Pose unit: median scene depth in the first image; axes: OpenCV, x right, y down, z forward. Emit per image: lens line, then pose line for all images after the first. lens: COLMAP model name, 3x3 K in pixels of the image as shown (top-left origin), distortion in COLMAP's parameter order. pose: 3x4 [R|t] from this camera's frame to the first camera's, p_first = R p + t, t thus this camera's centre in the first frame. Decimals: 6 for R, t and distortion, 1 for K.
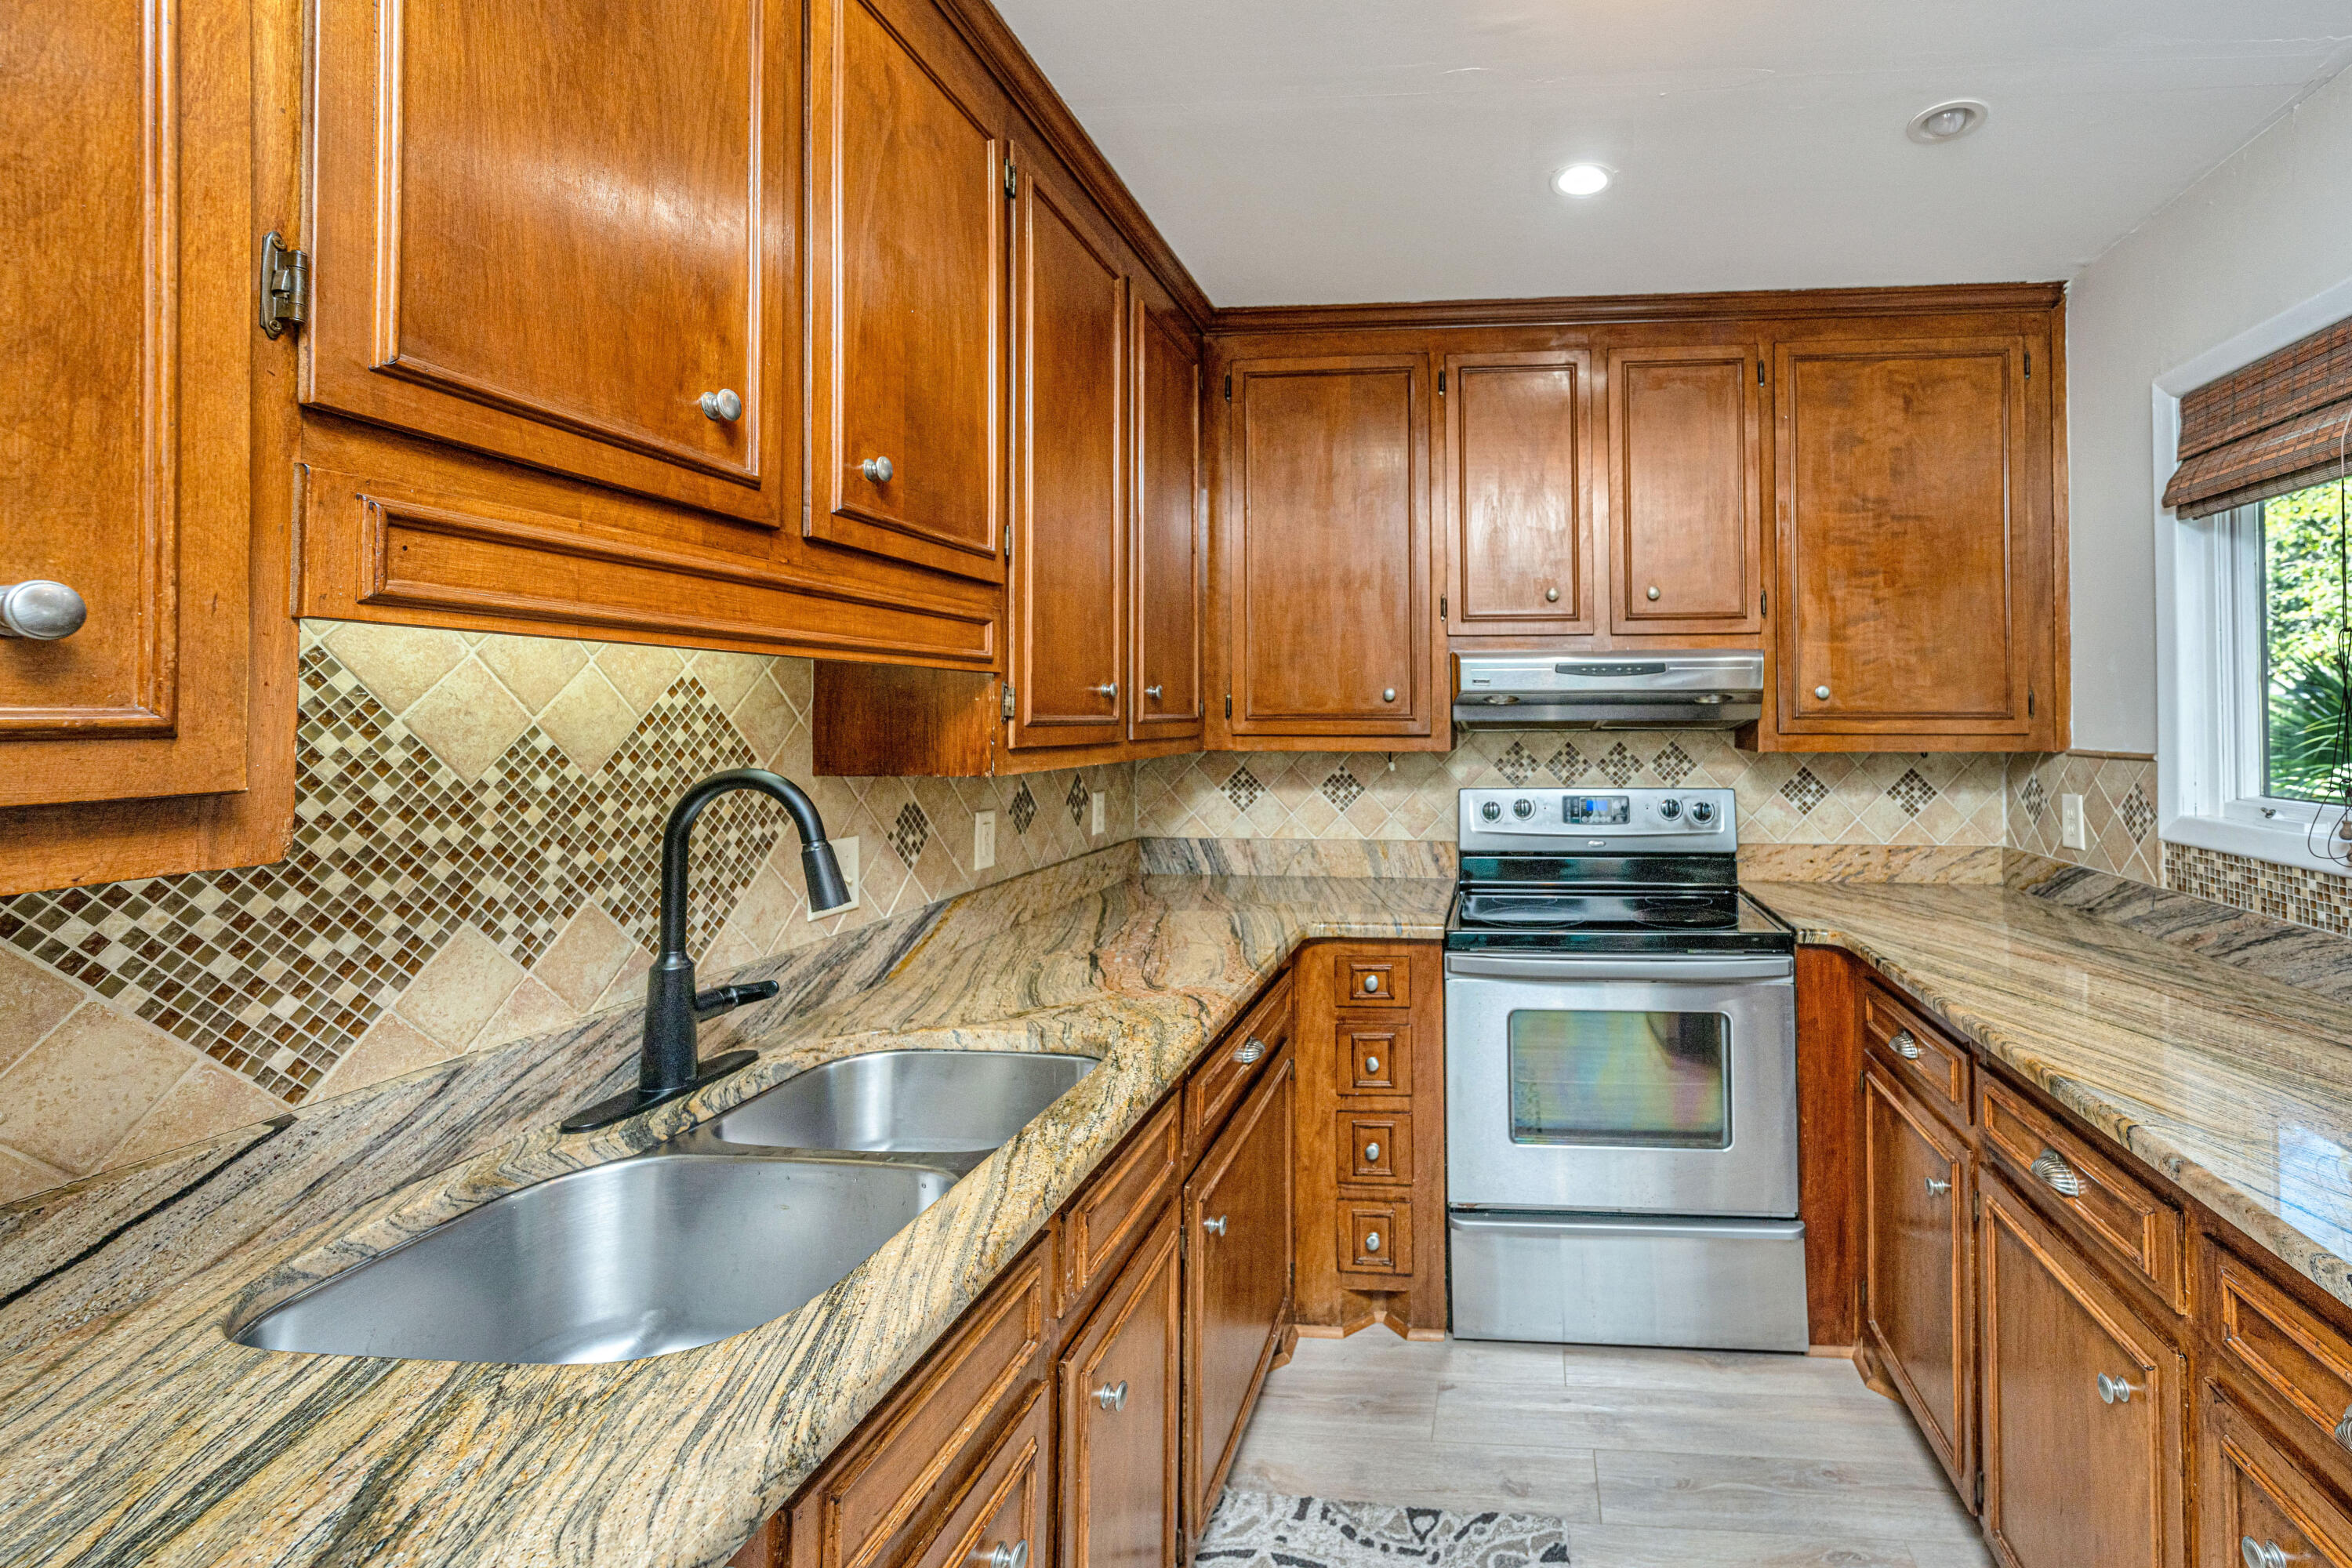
lens RADIAL K [[1014.9, 0, 1411.4], [0, 1014.9, 692.1], [0, 0, 1]] dist [-0.007304, -0.000315]
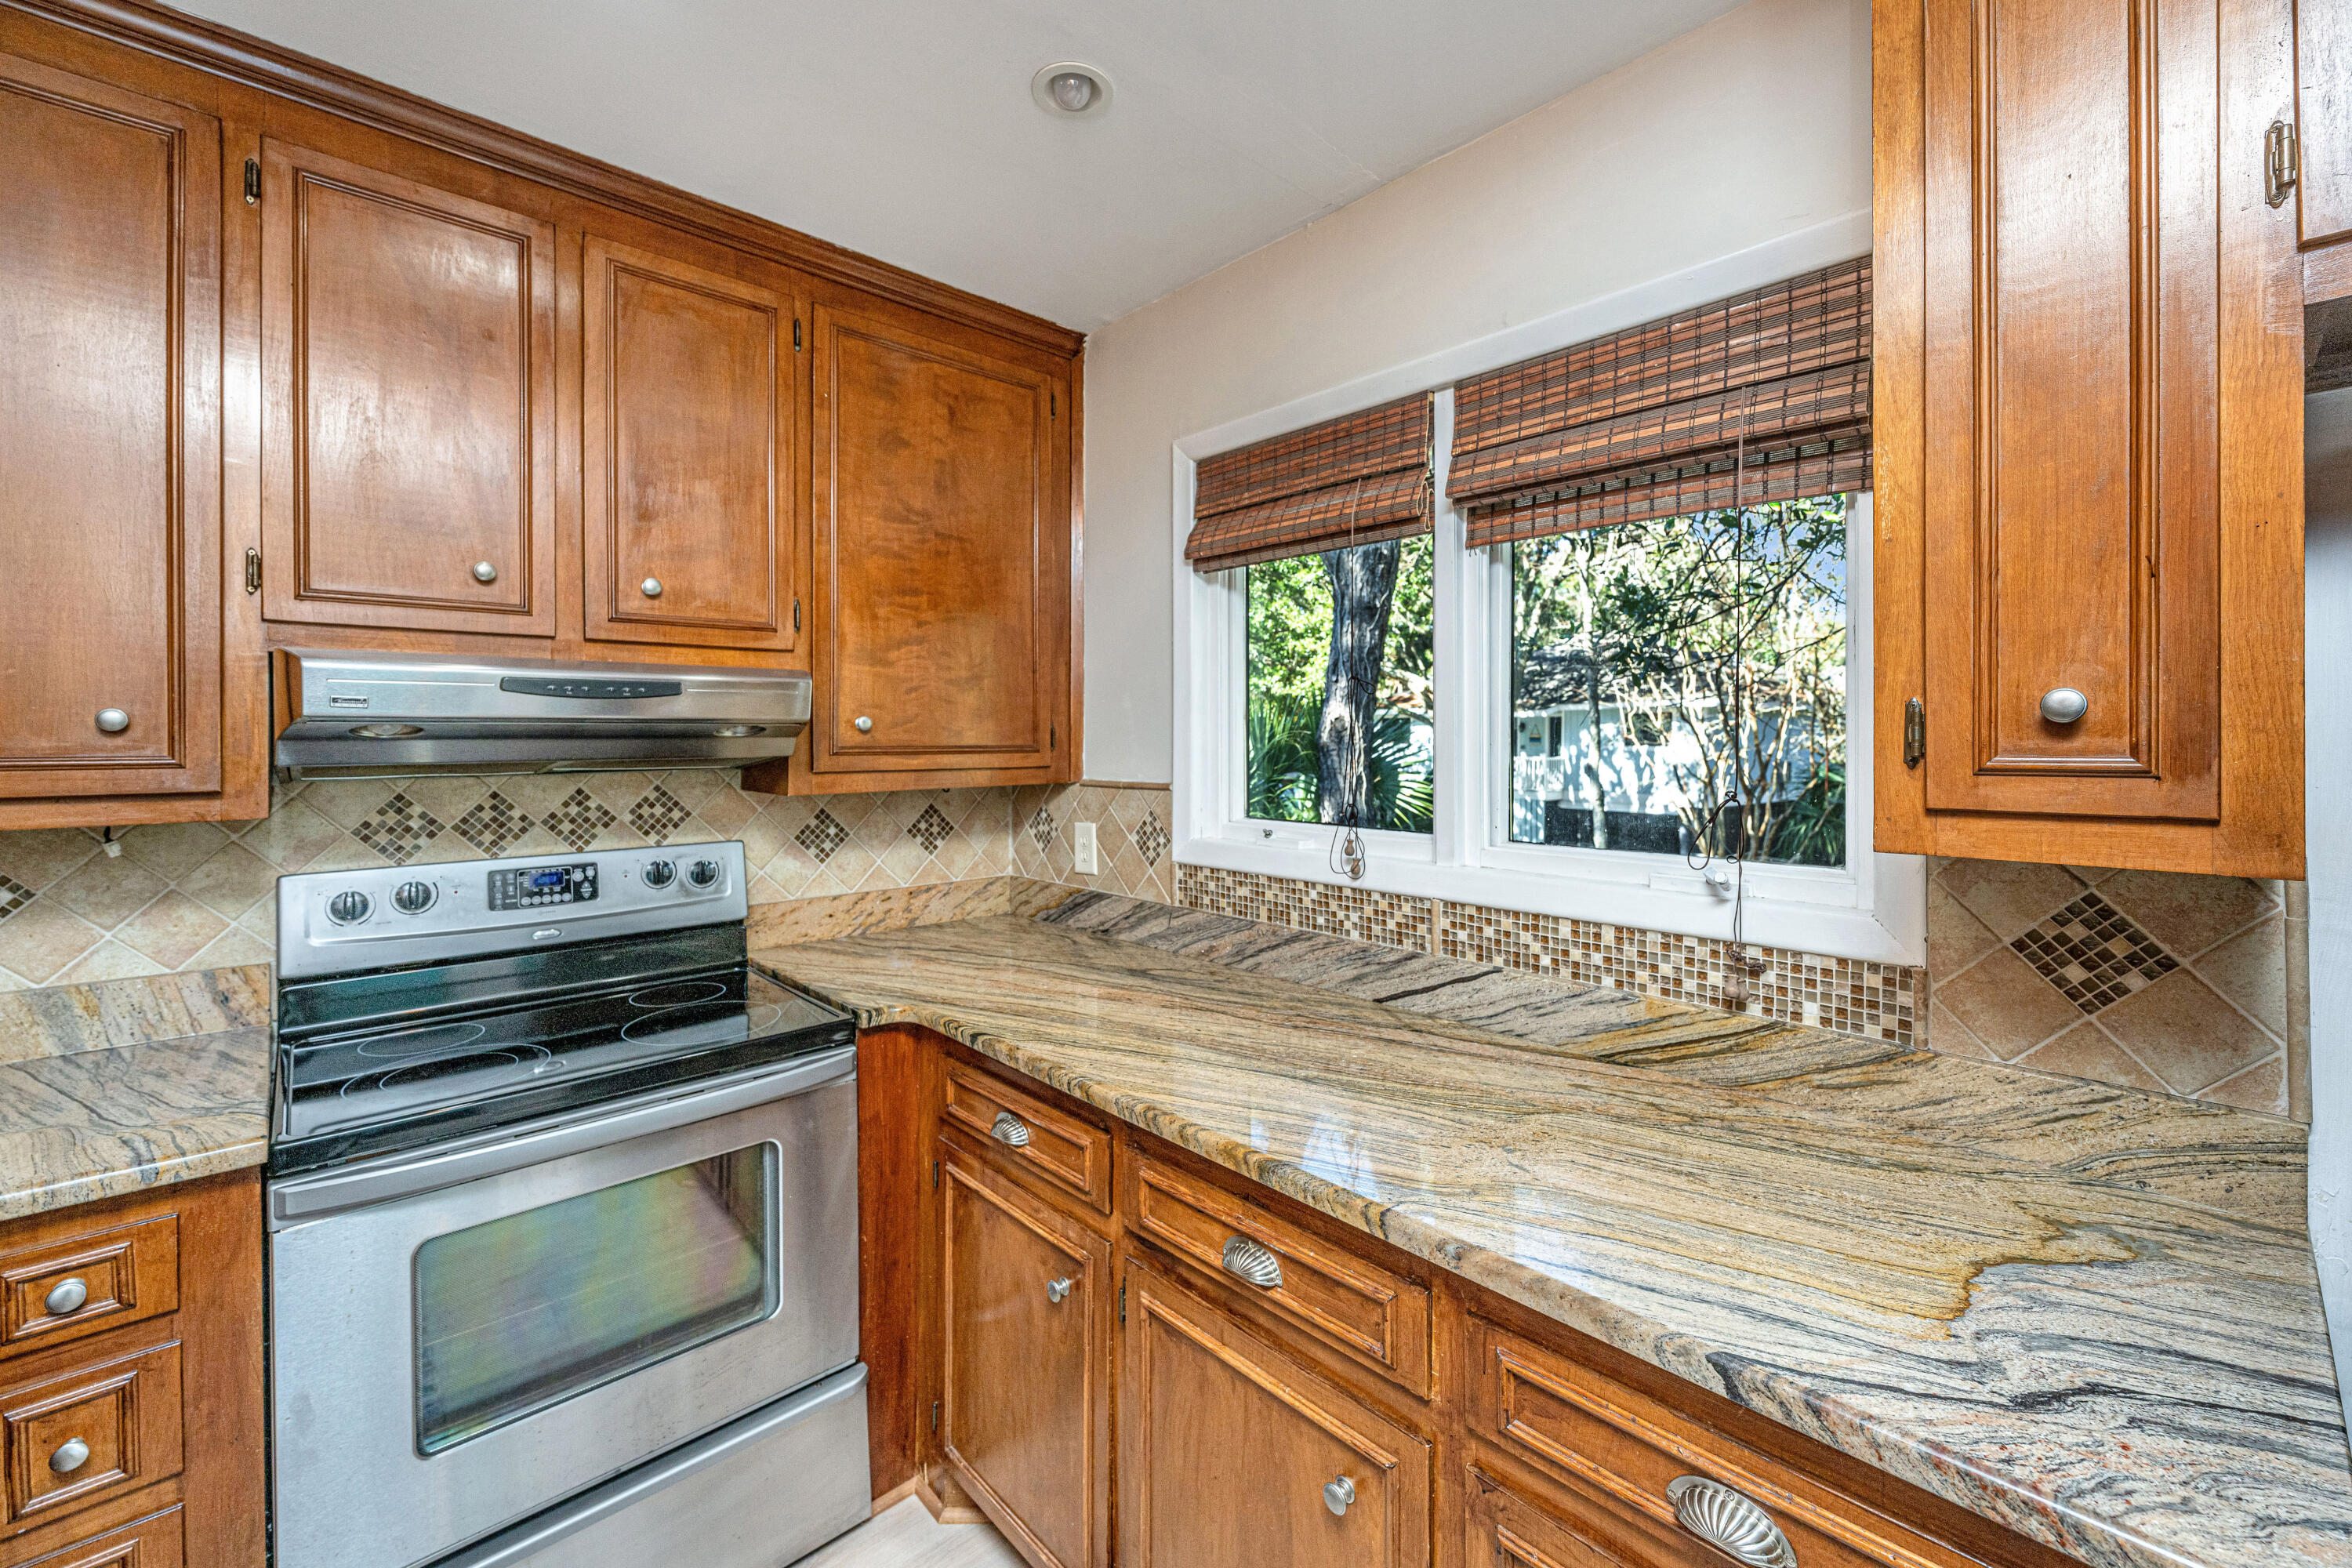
lens RADIAL K [[949.5, 0, 1178.6], [0, 949.5, 729.7], [0, 0, 1]] dist [-0.001163, -0.000981]
pose [[0.663763, 0.004208, 0.747931, -0.024760], [-0.012834, 0.999901, 0.005764, -0.003321], [-0.747833, -0.013425, 0.663751, 0.278661]]
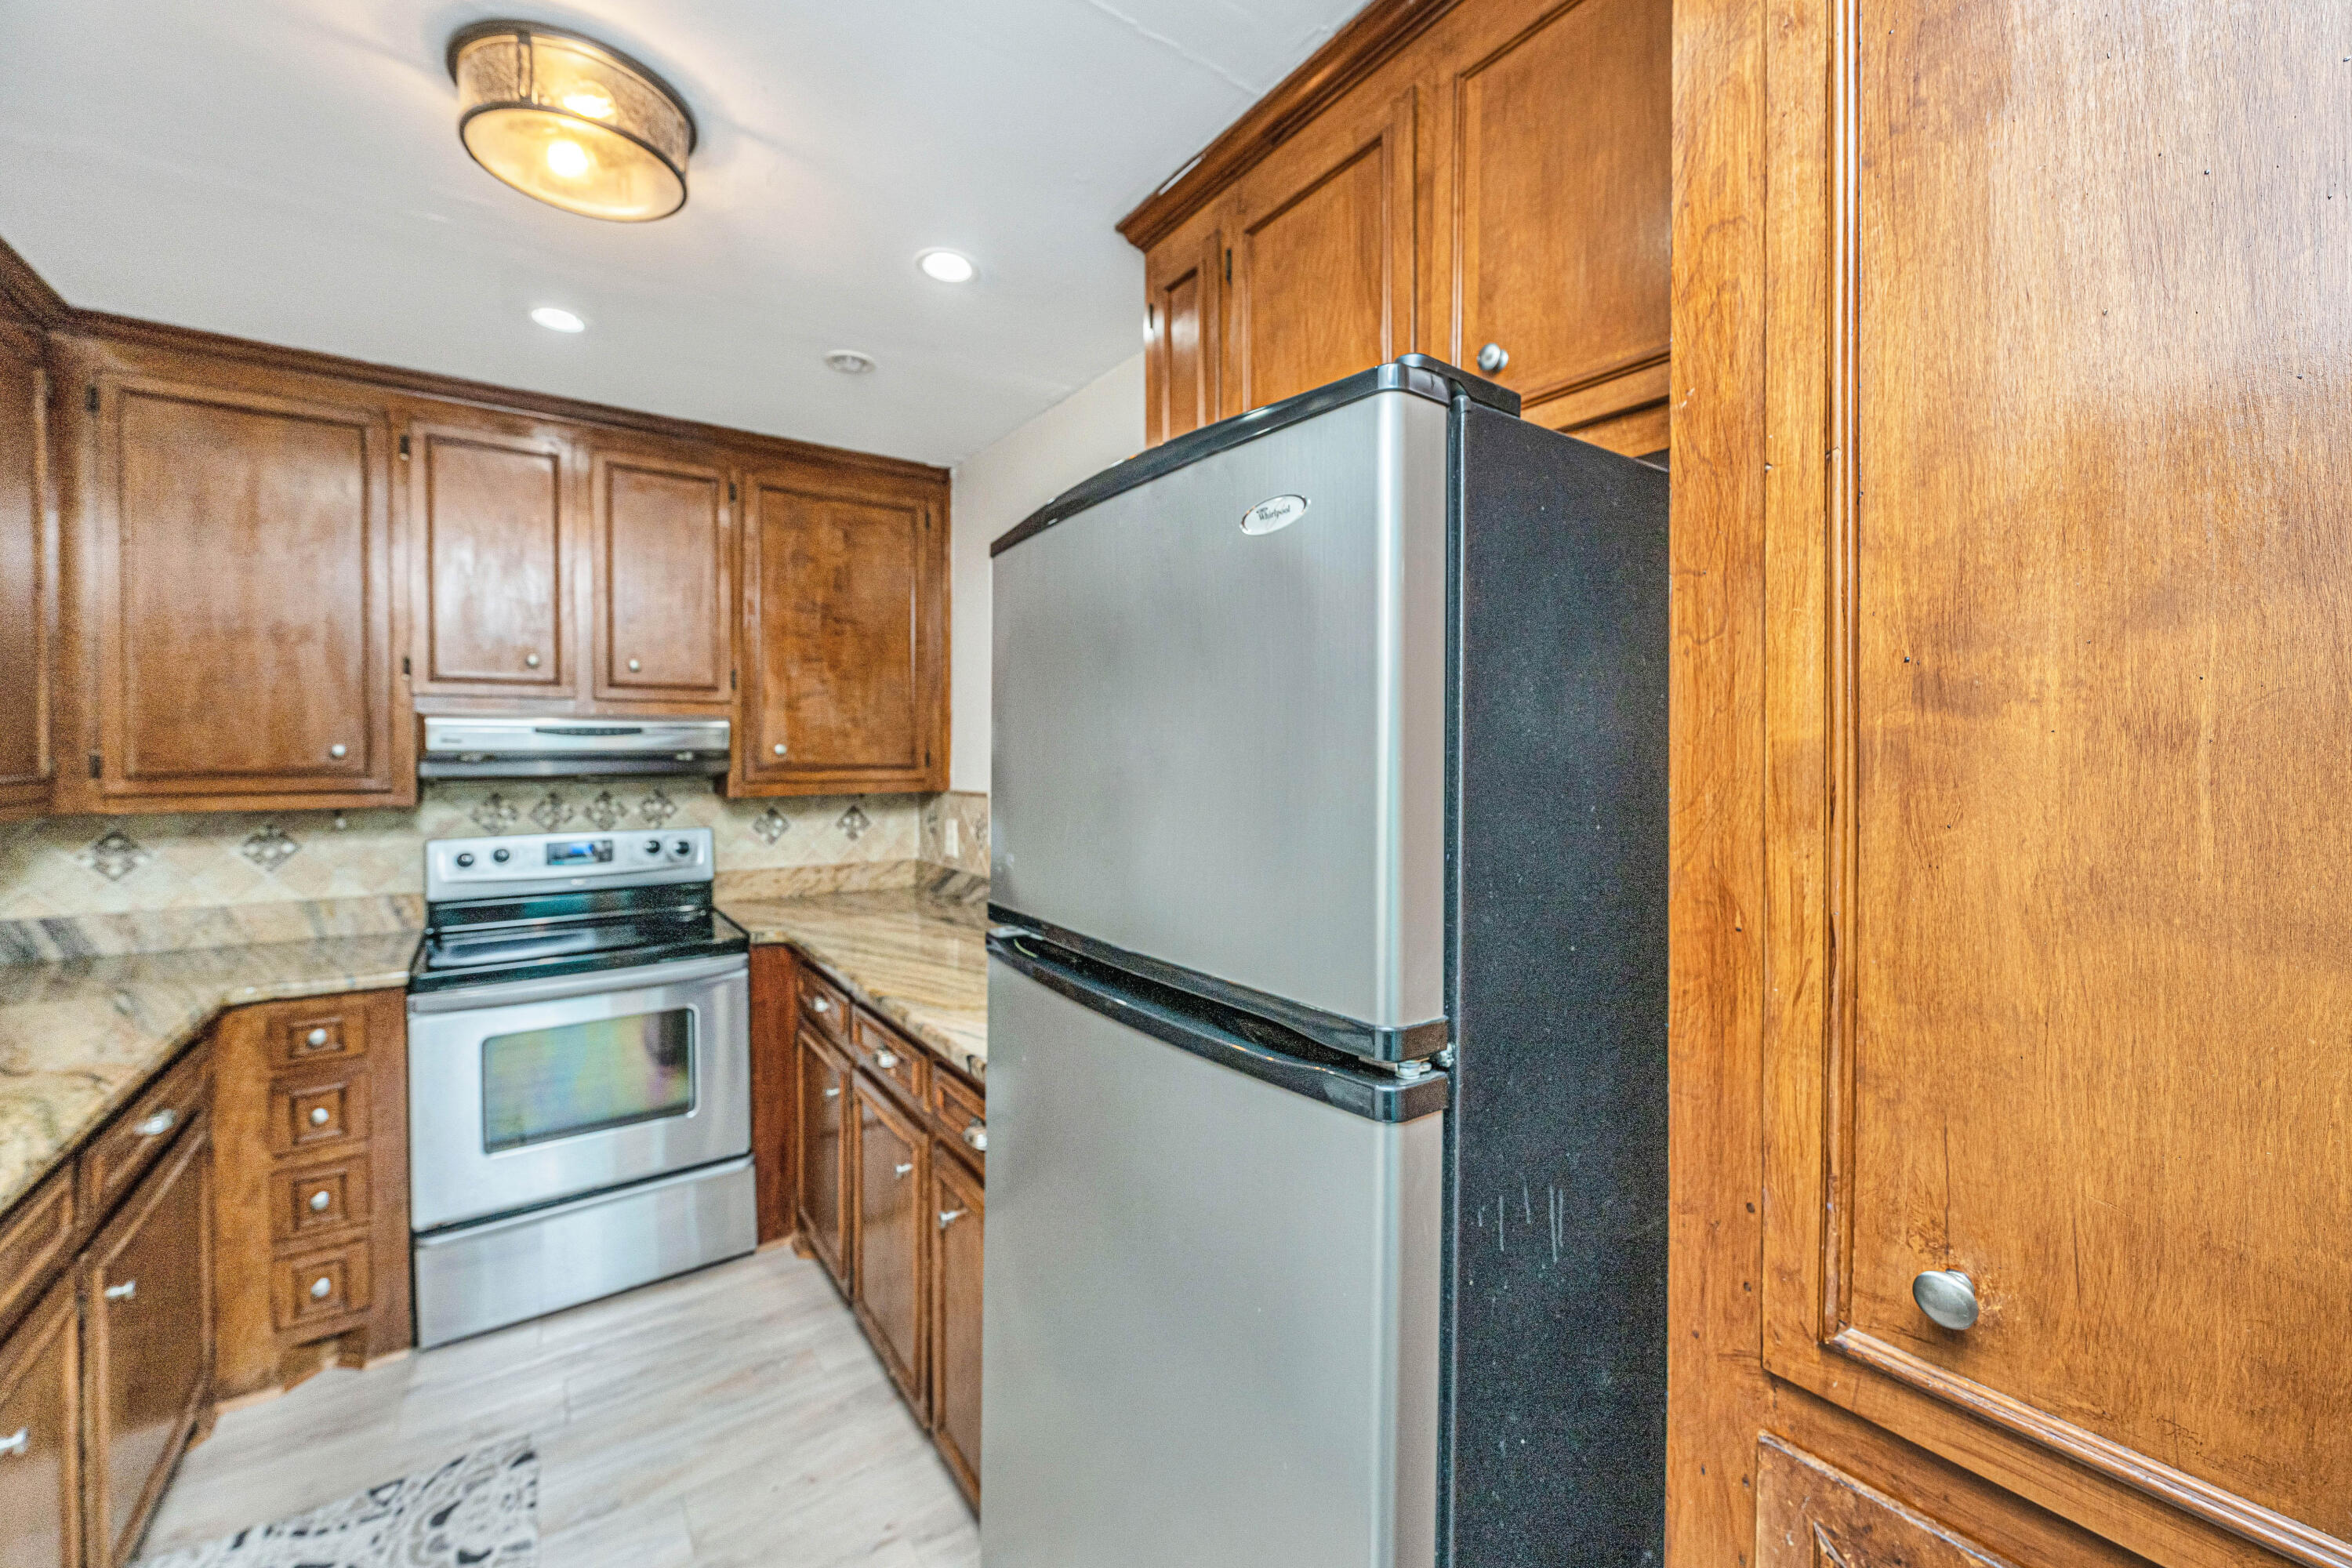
lens RADIAL K [[949.5, 0, 1160.2], [0, 949.5, 754.1], [0, 0, 1]] dist [-0.001163, -0.000981]
pose [[0.763878, -0.001994, 0.645358, -0.006183], [-0.015841, 0.999636, 0.021838, -0.031184], [-0.645167, -0.026905, 0.763568, -0.257309]]
